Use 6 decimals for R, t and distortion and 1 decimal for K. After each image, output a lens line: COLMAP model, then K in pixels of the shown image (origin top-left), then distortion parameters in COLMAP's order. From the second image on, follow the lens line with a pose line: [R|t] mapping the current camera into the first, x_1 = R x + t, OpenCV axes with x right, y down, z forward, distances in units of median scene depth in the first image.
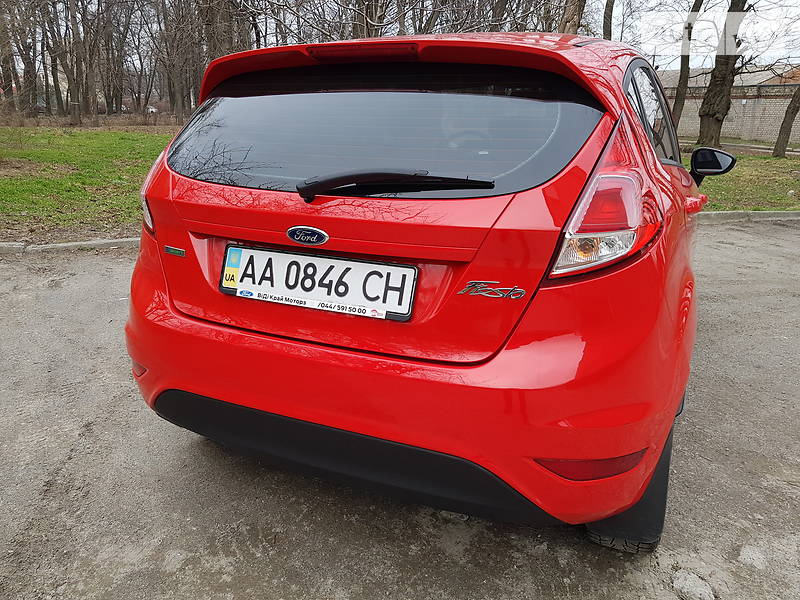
lens RADIAL K [[615.5, 0, 400.6], [0, 615.5, 293.8], [0, 0, 1]] dist [0.052423, -0.108540]
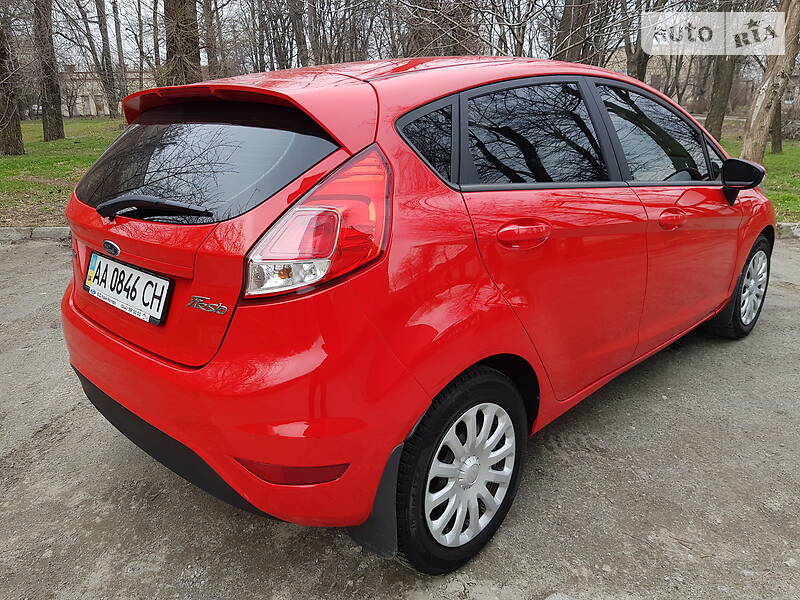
lens RADIAL K [[615.5, 0, 400.6], [0, 615.5, 293.8], [0, 0, 1]] dist [0.052423, -0.108540]
pose [[0.943271, 0.068621, -0.324856, 0.761806], [-0.064713, 0.997643, 0.022832, -0.067423], [0.325657, -0.000514, 0.945488, 0.033849]]
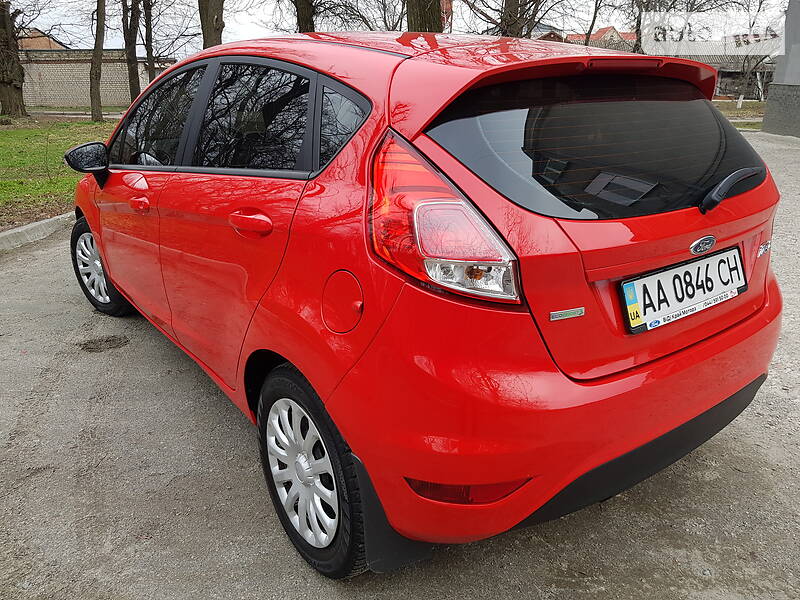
lens RADIAL K [[612.9, 0, 386.5], [0, 612.9, 293.6], [0, 0, 1]] dist [-0.002568, -0.006460]
pose [[0.498253, -0.298889, 0.813885, -1.255919], [0.253054, 0.947963, 0.193210, -0.343574], [-0.829282, 0.109690, 0.547960, 0.857639]]
